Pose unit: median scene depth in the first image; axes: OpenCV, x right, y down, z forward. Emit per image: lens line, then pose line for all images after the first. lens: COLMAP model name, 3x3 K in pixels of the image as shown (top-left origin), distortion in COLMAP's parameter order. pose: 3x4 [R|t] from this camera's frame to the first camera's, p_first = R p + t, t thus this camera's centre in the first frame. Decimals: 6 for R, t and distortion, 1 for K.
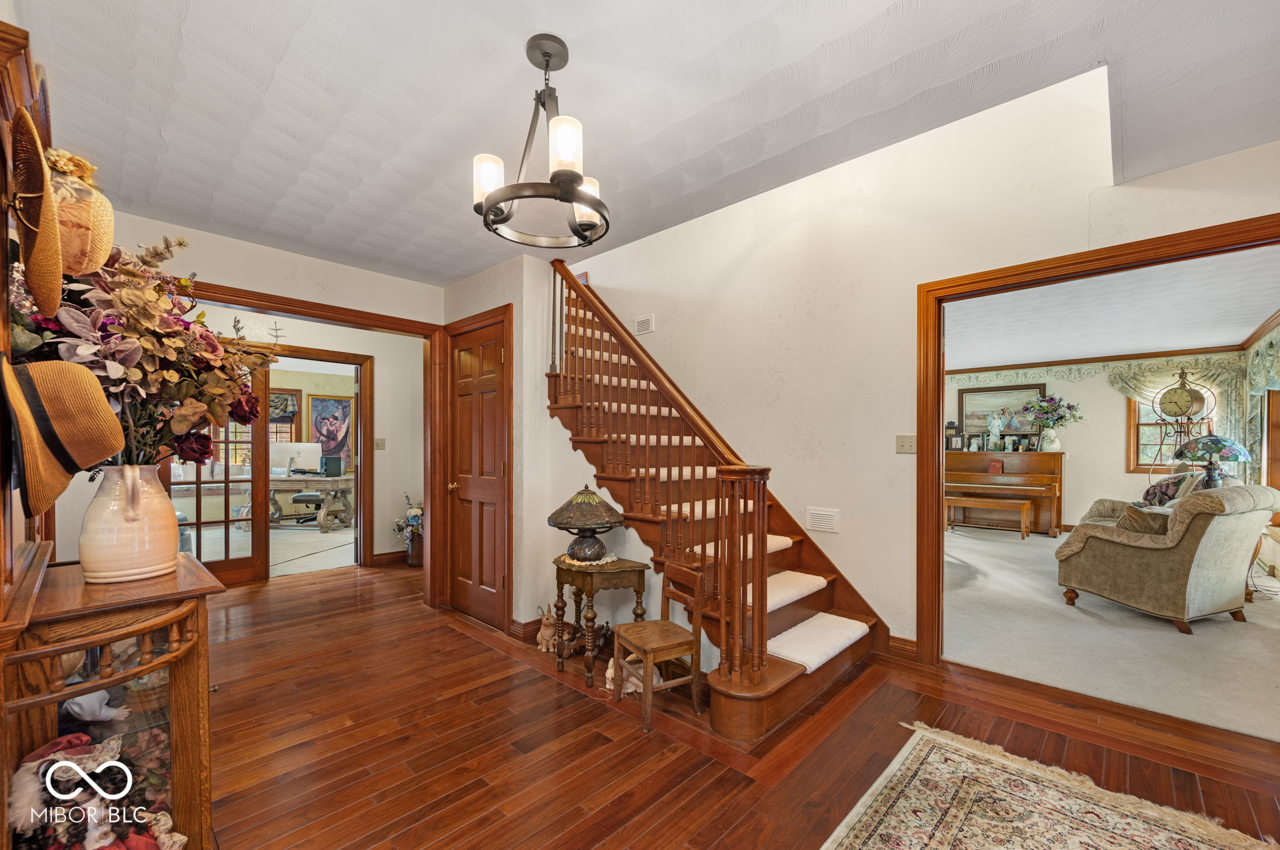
lens RADIAL K [[521.0, 0, 639.4], [0, 521.0, 448.8], [0, 0, 1]] dist [-0.000037, 0.000005]
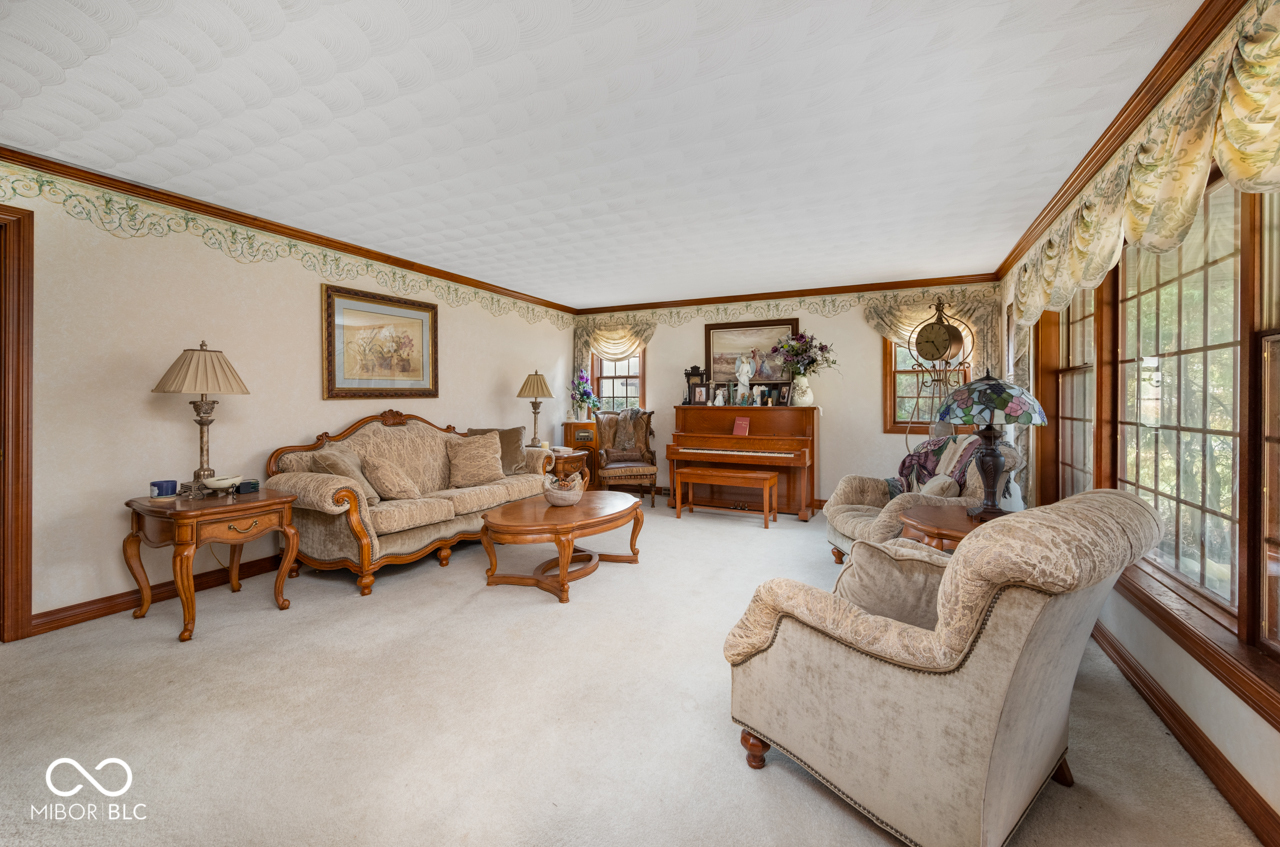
lens RADIAL K [[525.9, 0, 639.9], [0, 525.9, 390.1], [0, 0, 1]] dist [0.000610, 0.000045]
pose [[0.955089, 0.007763, 0.296218, 0.351557], [-0.000505, 0.999698, -0.024569, 0.001199], [-0.296319, 0.023316, 0.954804, 0.352484]]
